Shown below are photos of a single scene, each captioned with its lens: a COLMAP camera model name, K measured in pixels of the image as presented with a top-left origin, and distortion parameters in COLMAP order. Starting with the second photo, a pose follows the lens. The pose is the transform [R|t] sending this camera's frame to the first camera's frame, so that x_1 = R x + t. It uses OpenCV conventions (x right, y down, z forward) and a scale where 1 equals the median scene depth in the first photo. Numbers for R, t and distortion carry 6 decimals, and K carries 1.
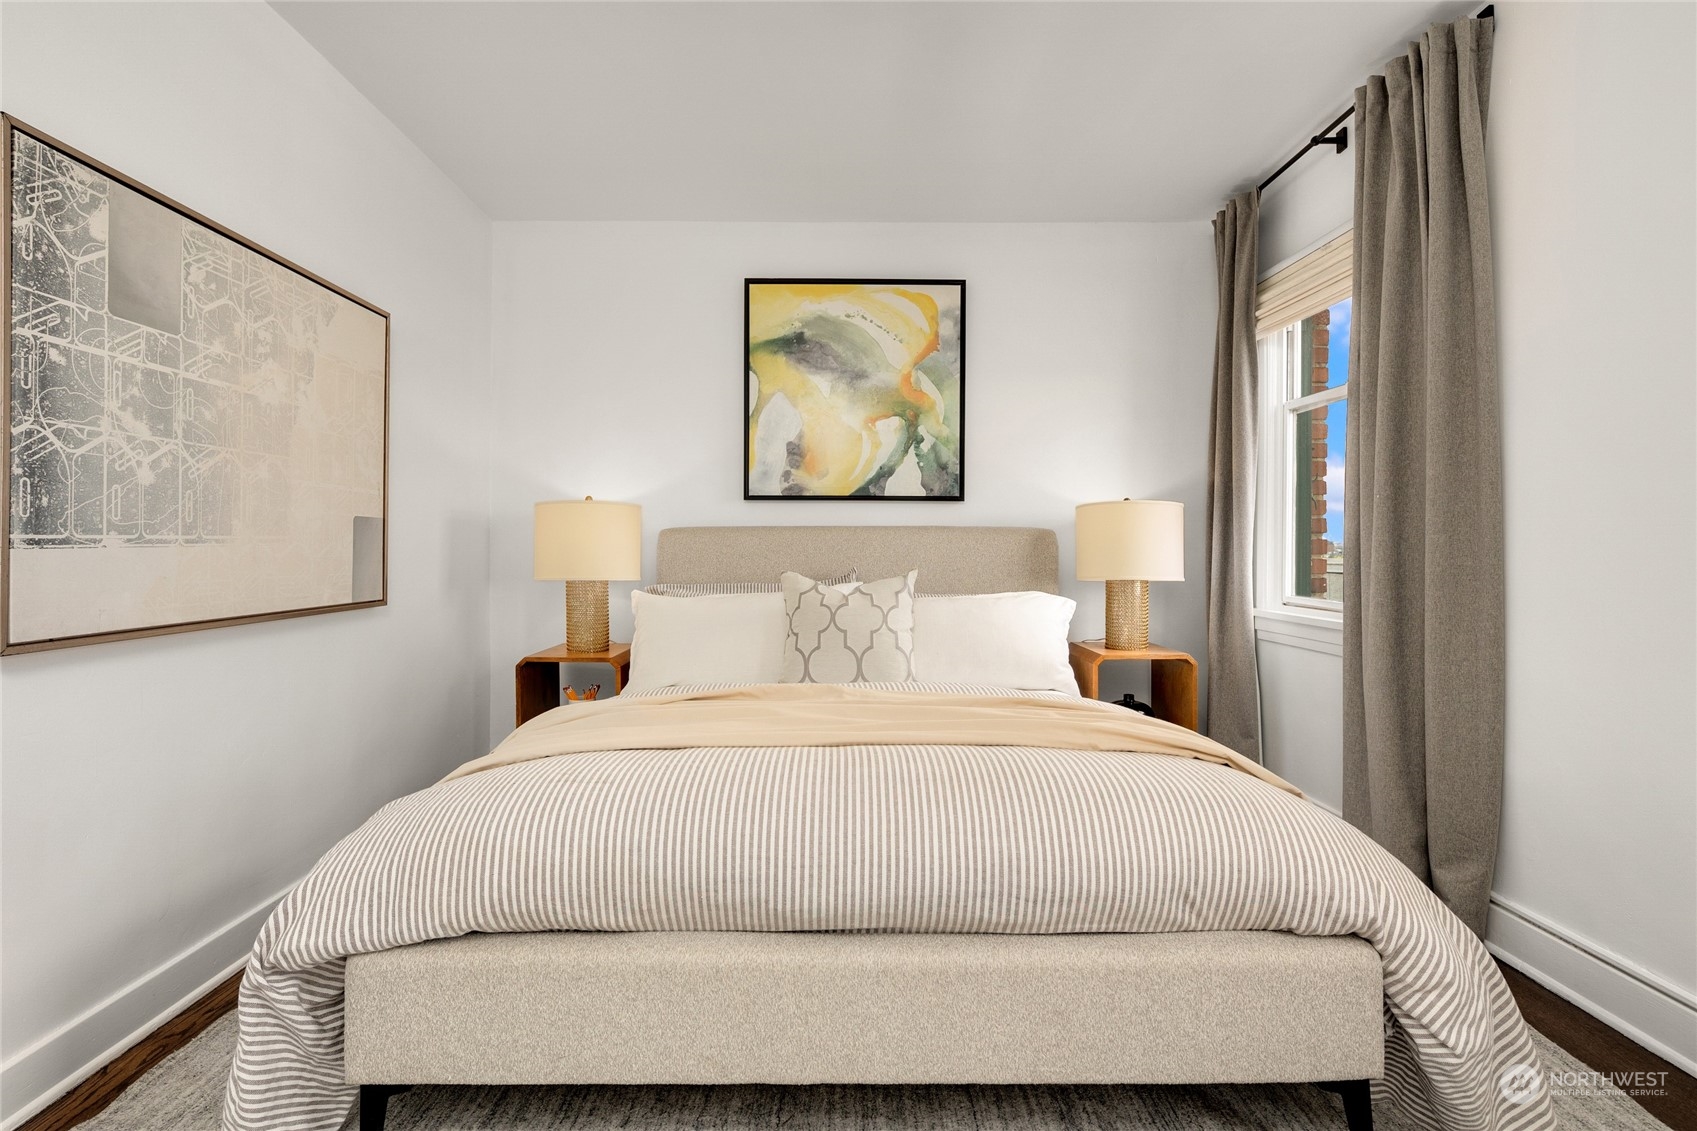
lens RADIAL K [[822.7, 0, 843.7], [0, 822.7, 563.3], [0, 0, 1]] dist [-0.000085, -0.000321]
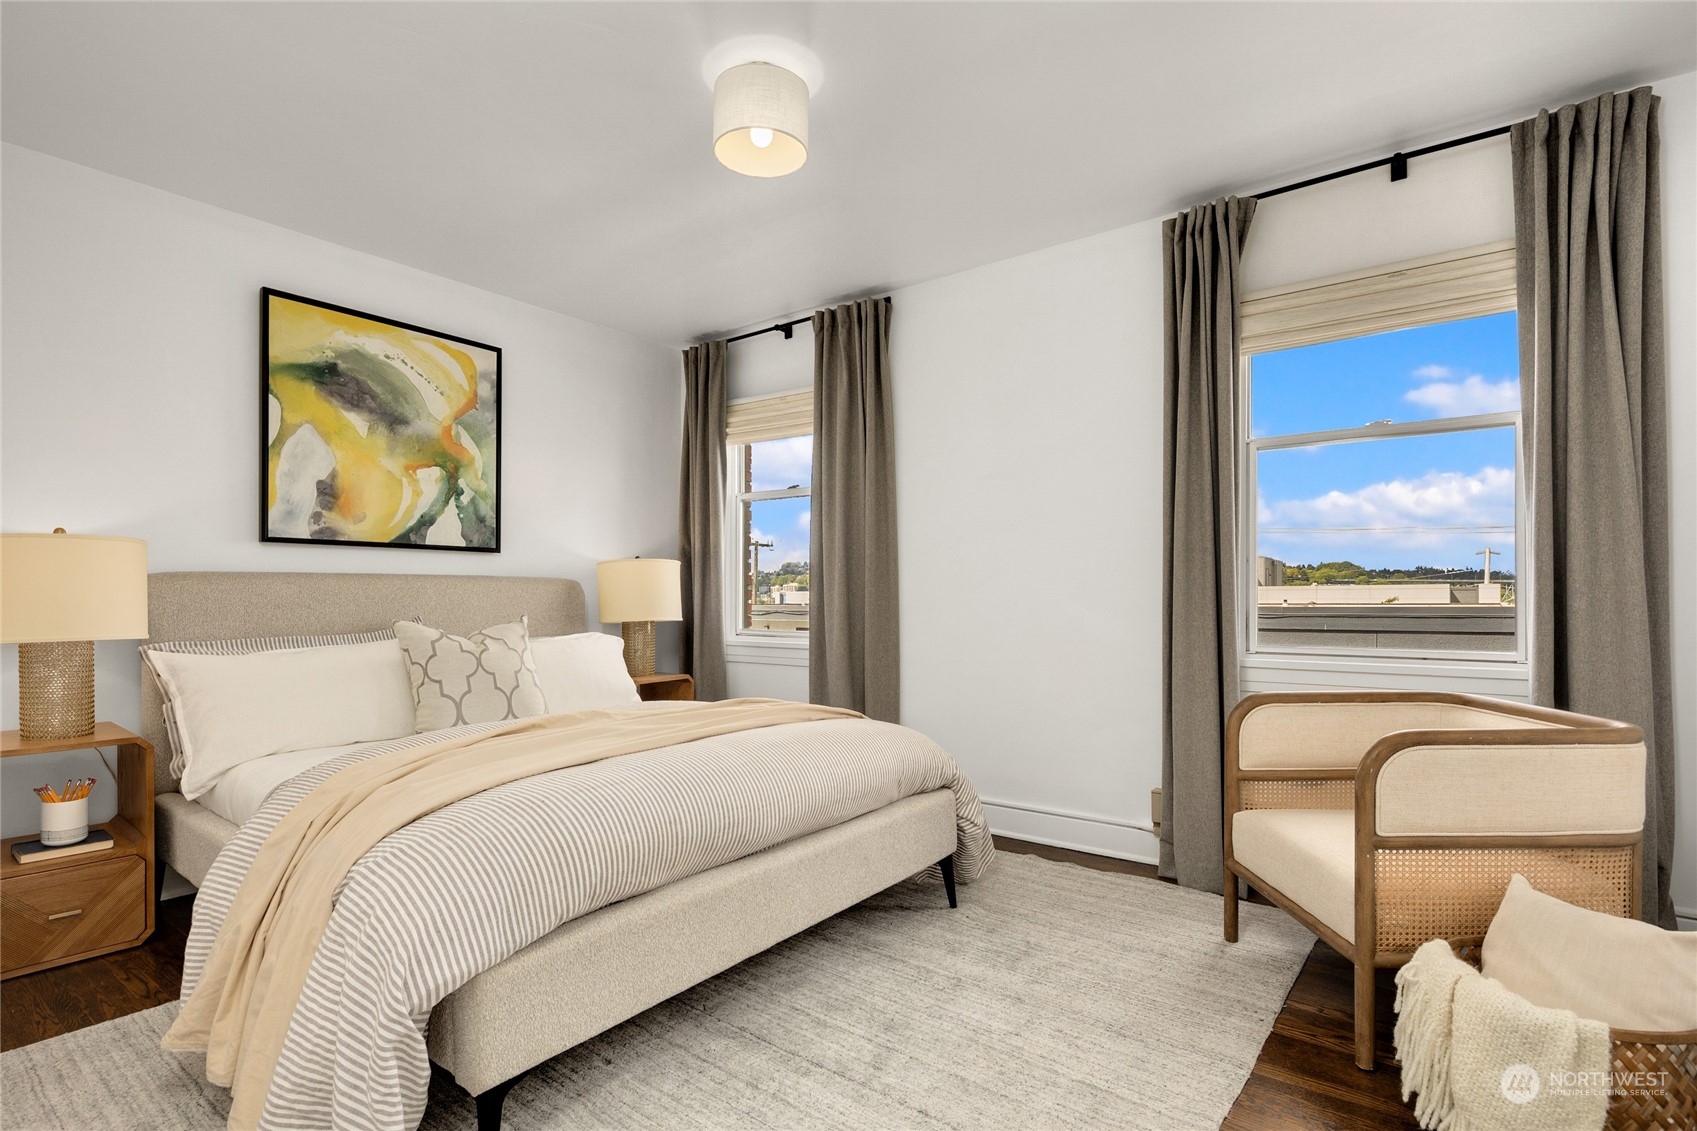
lens RADIAL K [[828.3, 0, 841.2], [0, 828.3, 619.5], [0, 0, 1]] dist [0.001496, -0.000163]
pose [[0.606031, -0.025424, 0.795034, -0.453070], [0.017317, 0.999674, 0.018768, -0.000713], [-0.795252, 0.002394, 0.606274, -0.016029]]
